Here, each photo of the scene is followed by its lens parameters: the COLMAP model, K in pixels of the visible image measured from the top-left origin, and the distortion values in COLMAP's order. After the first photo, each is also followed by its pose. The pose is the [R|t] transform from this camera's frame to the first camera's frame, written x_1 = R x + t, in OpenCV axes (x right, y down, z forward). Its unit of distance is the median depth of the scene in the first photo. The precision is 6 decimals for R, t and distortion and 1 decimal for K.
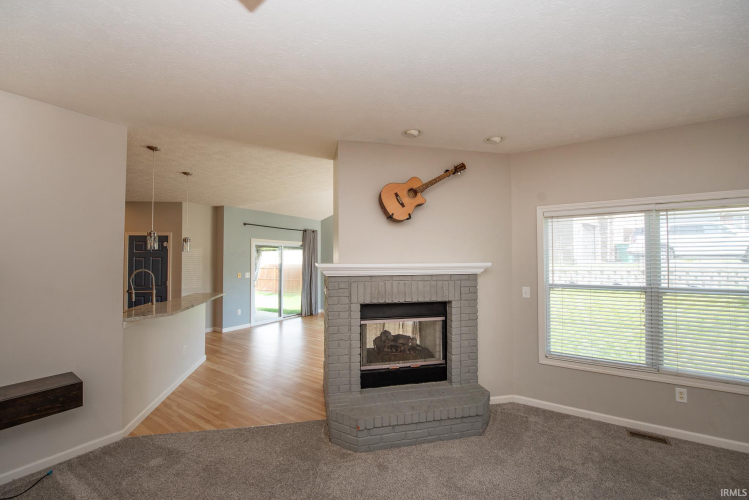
lens RADIAL K [[303.5, 0, 364.7], [0, 303.5, 251.7], [0, 0, 1]] dist [-0.023005, -0.000203]
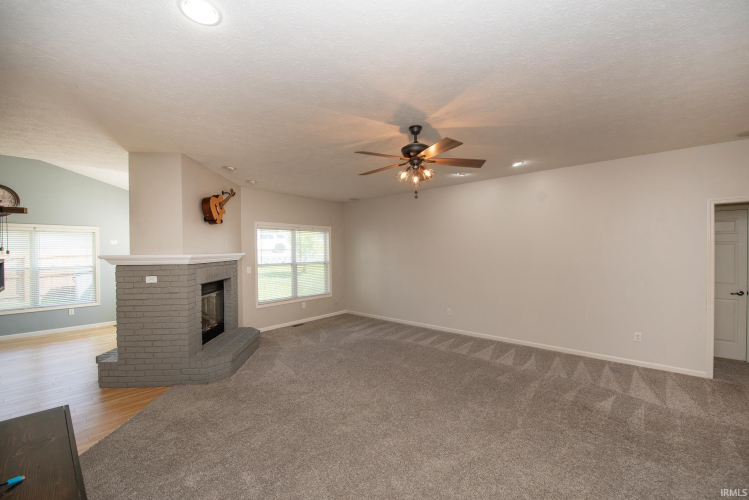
lens RADIAL K [[303.5, 0, 364.7], [0, 303.5, 251.7], [0, 0, 1]] dist [-0.023005, -0.000203]
pose [[0.148156, -0.001576, 0.988963, -1.170727], [-0.017401, 0.999840, 0.004200, 0.010686], [-0.988811, -0.017831, 0.148105, 0.093273]]
